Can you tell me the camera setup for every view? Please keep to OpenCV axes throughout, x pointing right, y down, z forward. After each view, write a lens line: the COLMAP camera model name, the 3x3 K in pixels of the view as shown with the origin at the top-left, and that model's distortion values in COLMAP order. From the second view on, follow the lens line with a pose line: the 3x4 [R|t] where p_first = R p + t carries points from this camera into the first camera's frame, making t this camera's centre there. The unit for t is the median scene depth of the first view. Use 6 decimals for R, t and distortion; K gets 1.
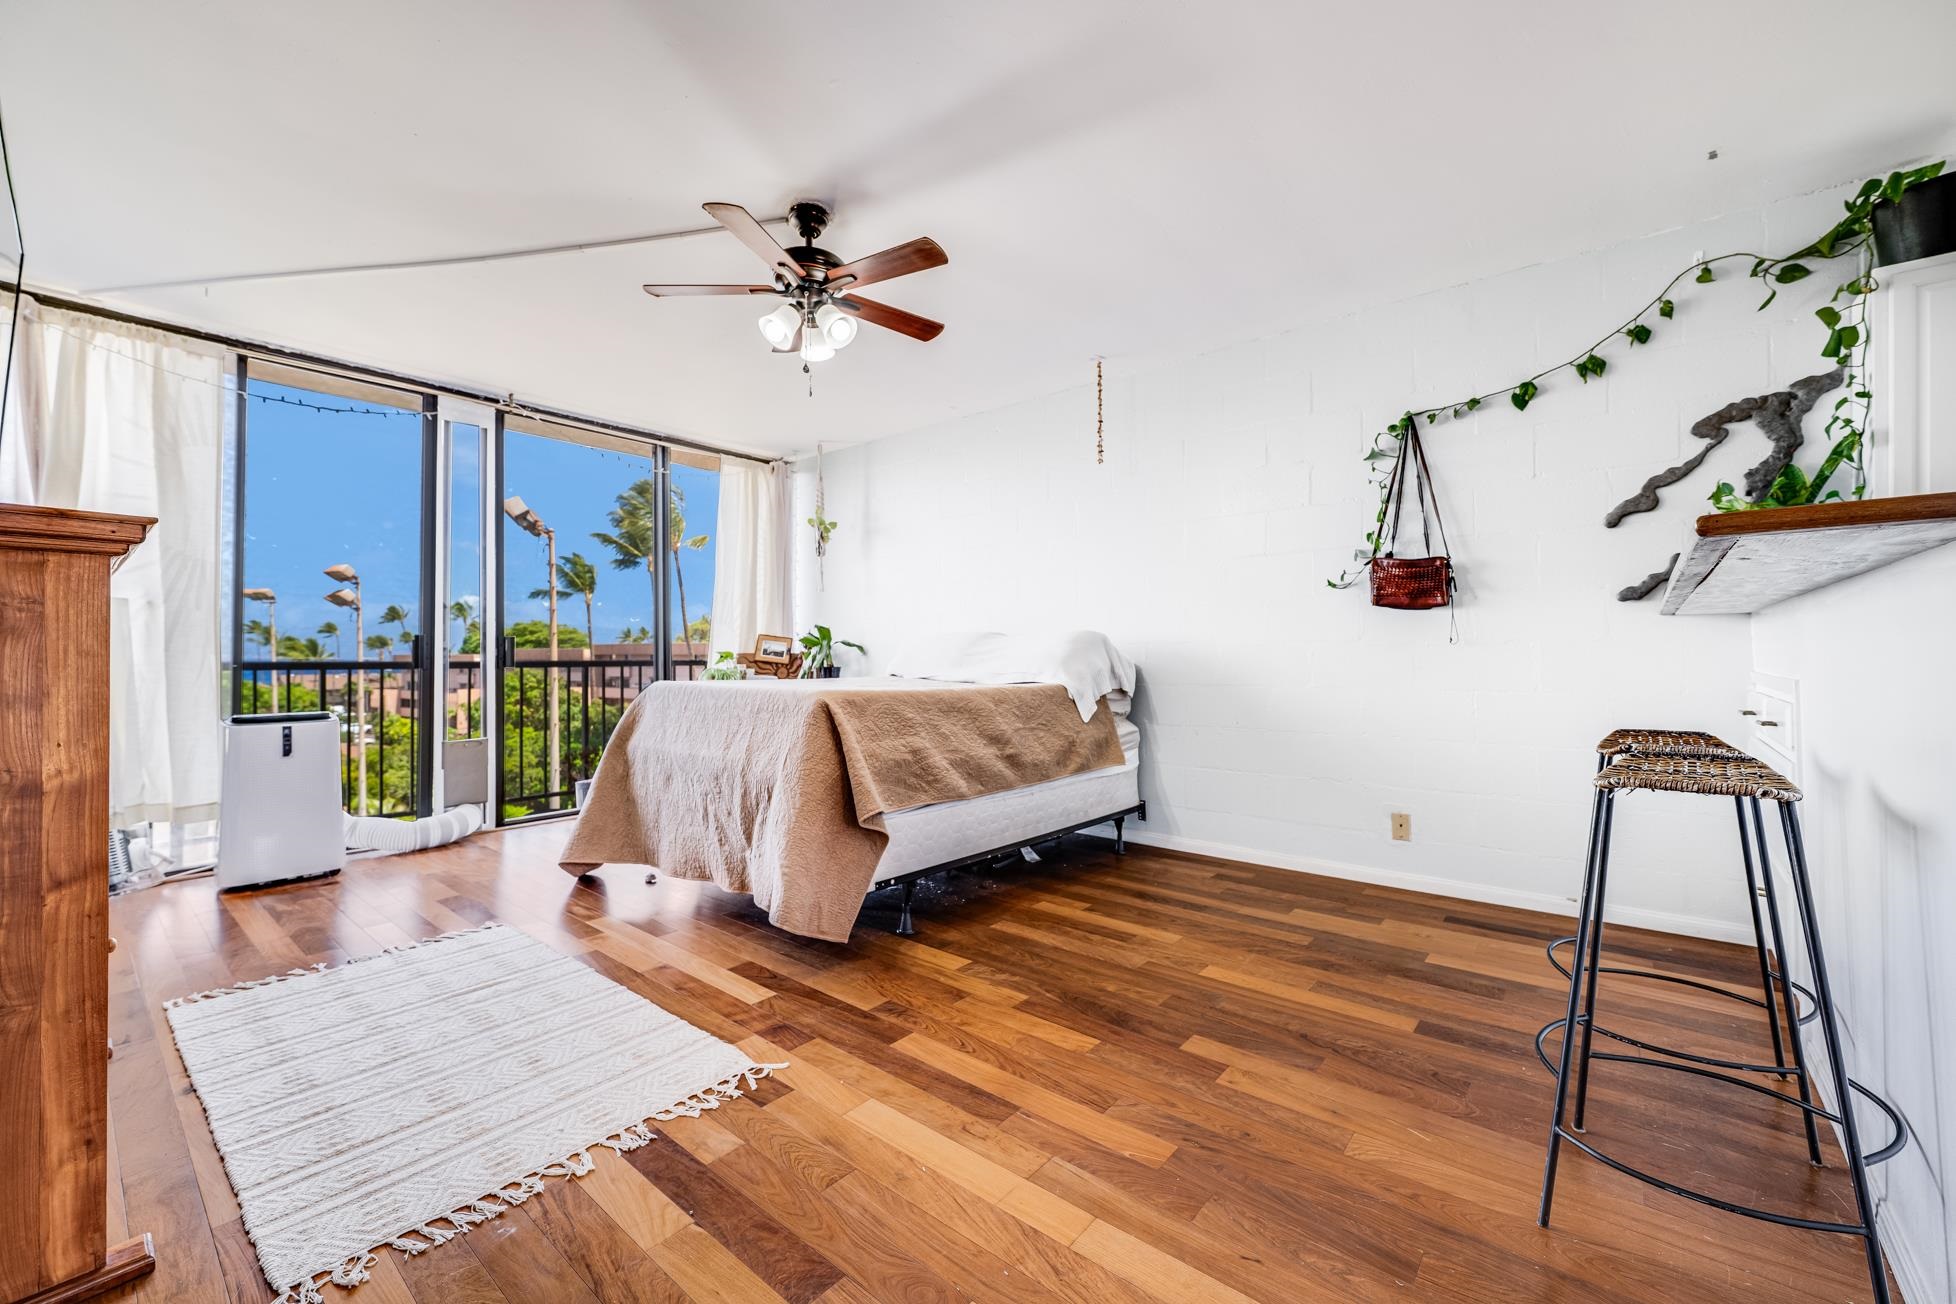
lens RADIAL K [[781.0, 0, 978.0], [0, 781.0, 652.0], [0, 0, 1]] dist [0.000044, -0.000025]
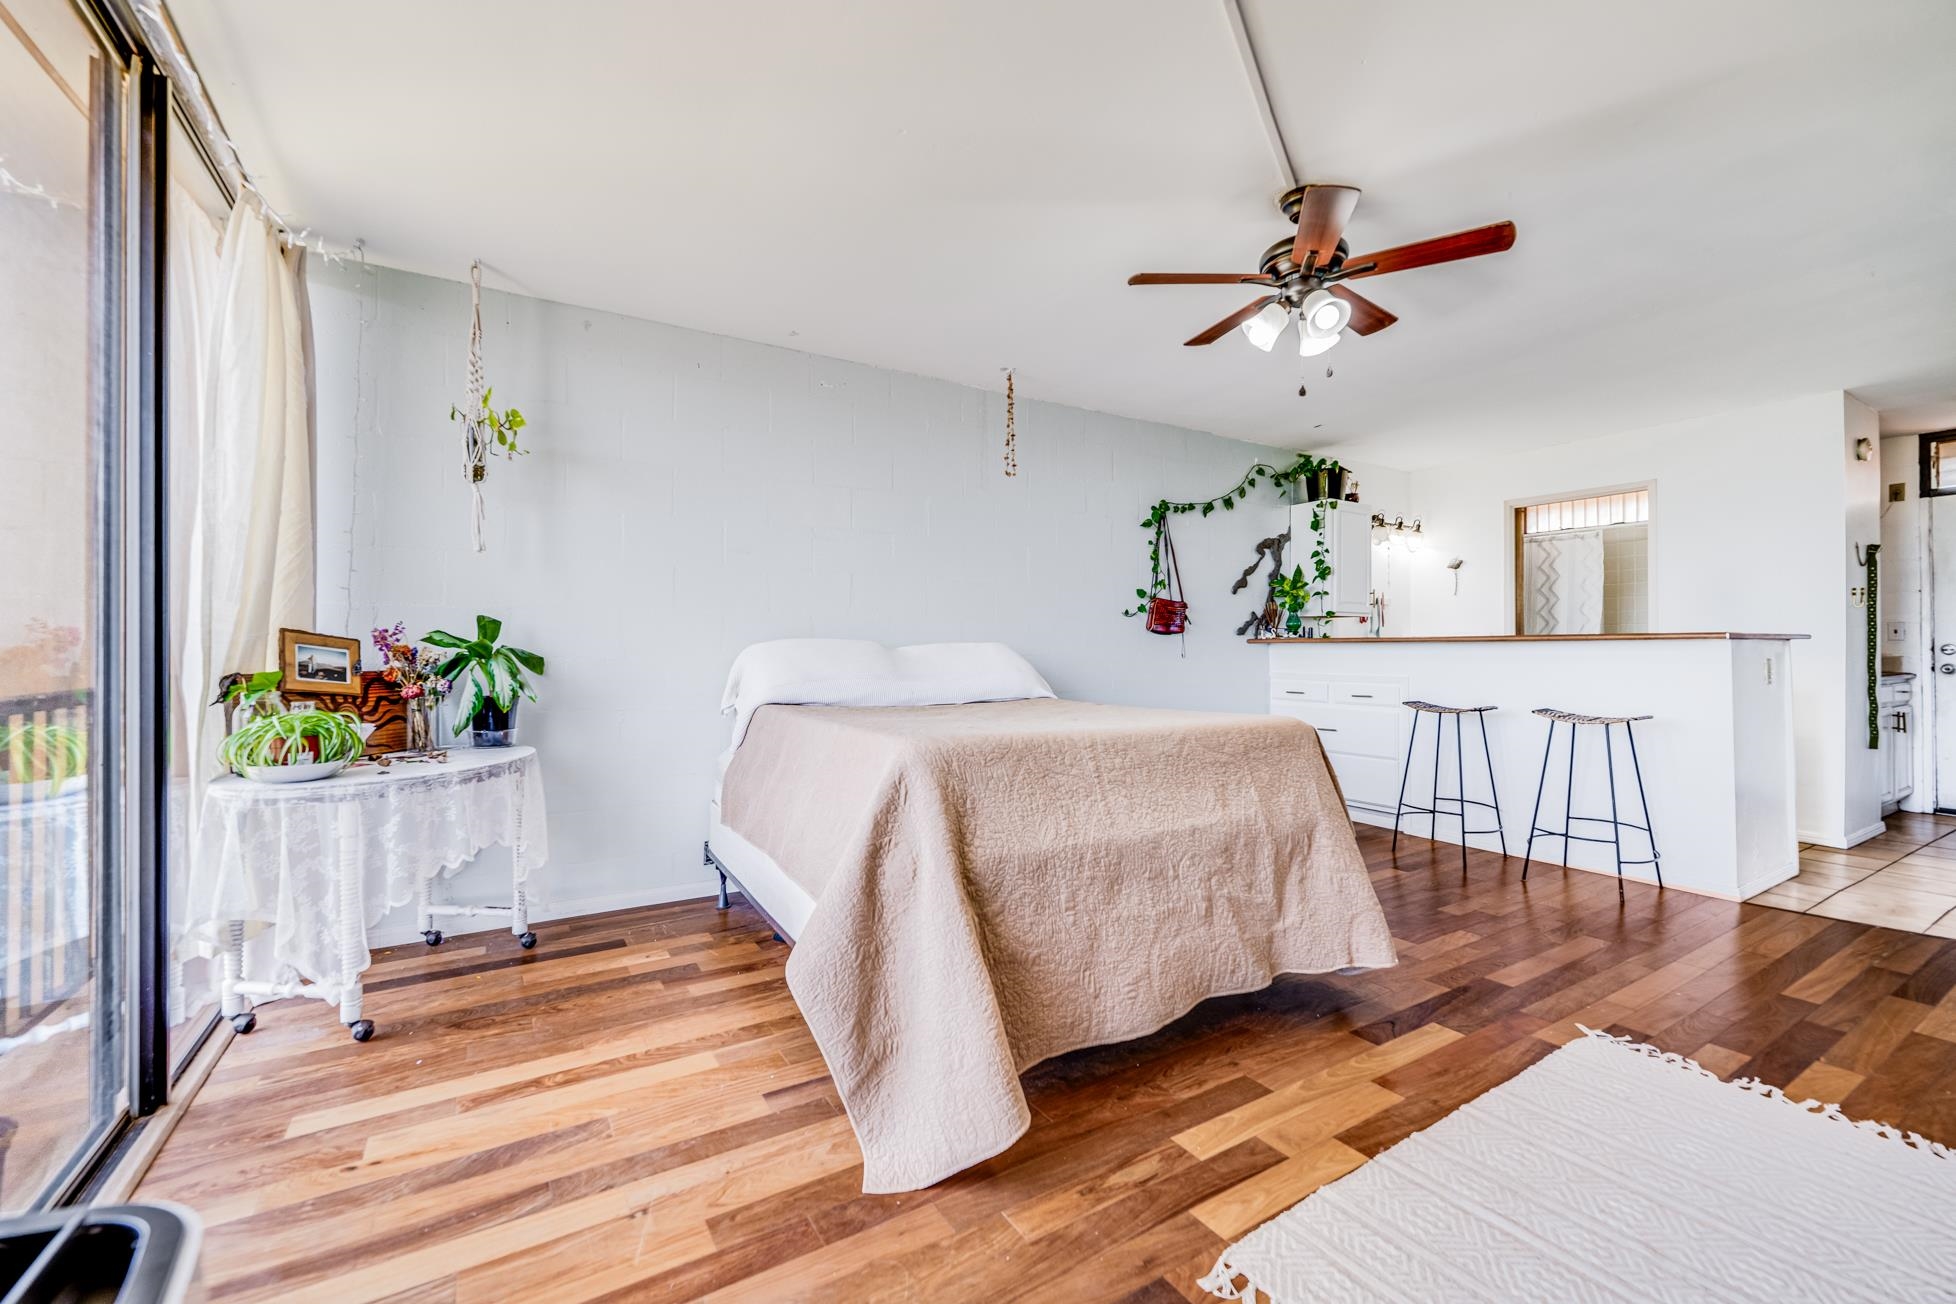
lens RADIAL K [[798.8, 0, 964.5], [0, 798.8, 647.4], [0, 0, 1]] dist [-0.001320, -0.000312]
pose [[0.320587, 0.006989, 0.947193, -1.187170], [-0.004239, 0.999973, -0.005943, -0.024278], [-0.947209, -0.002110, 0.320608, 1.045086]]
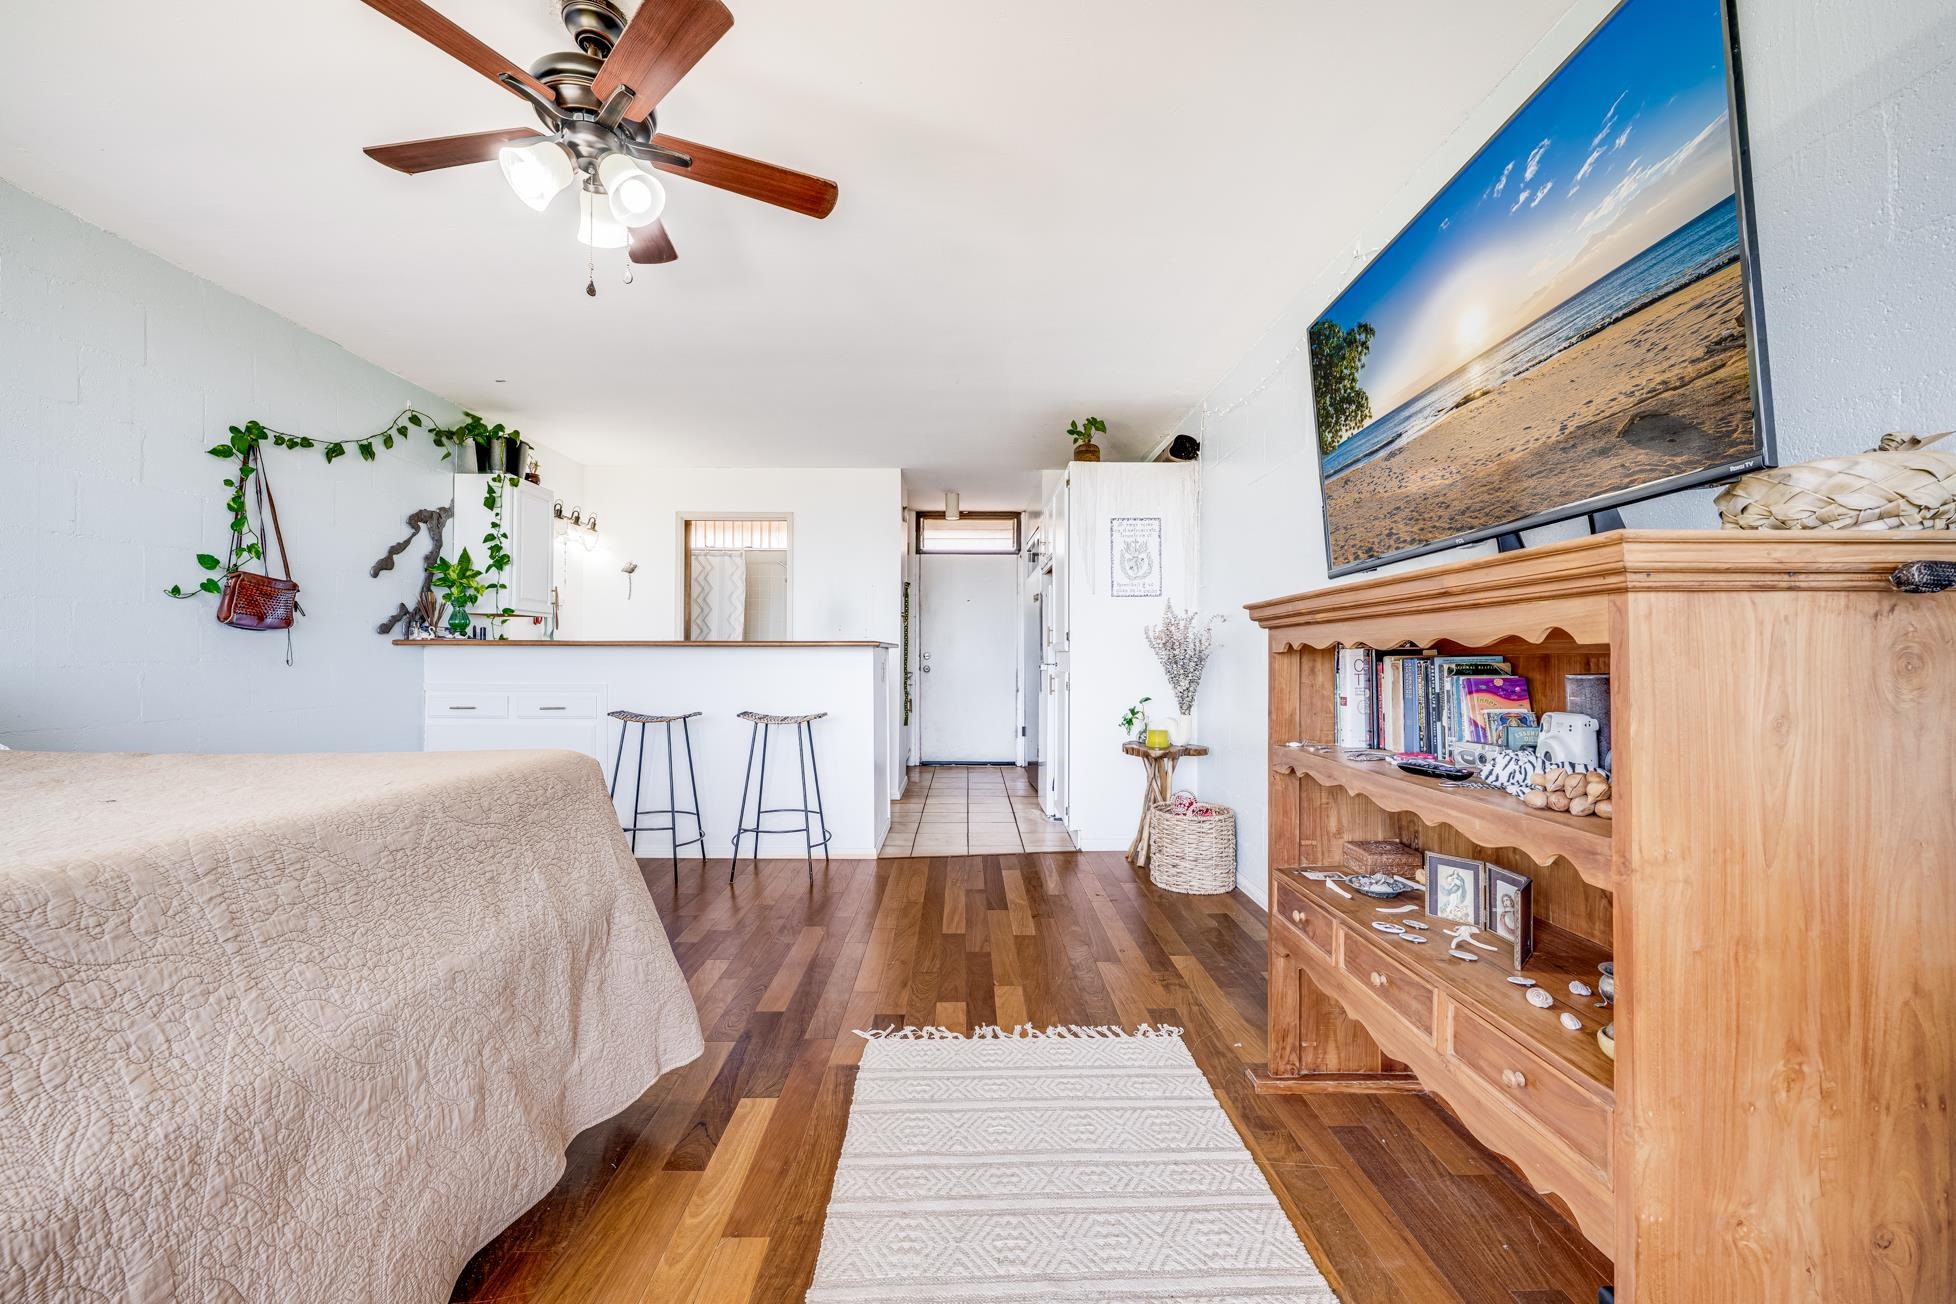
lens RADIAL K [[781.0, 0, 978.0], [0, 781.0, 652.0], [0, 0, 1]] dist [0.000044, -0.000025]
pose [[-0.656563, 0.006439, 0.754244, -0.886265], [-0.003378, 0.999928, -0.011477, -0.023733], [-0.754264, -0.010084, -0.656494, 1.147076]]
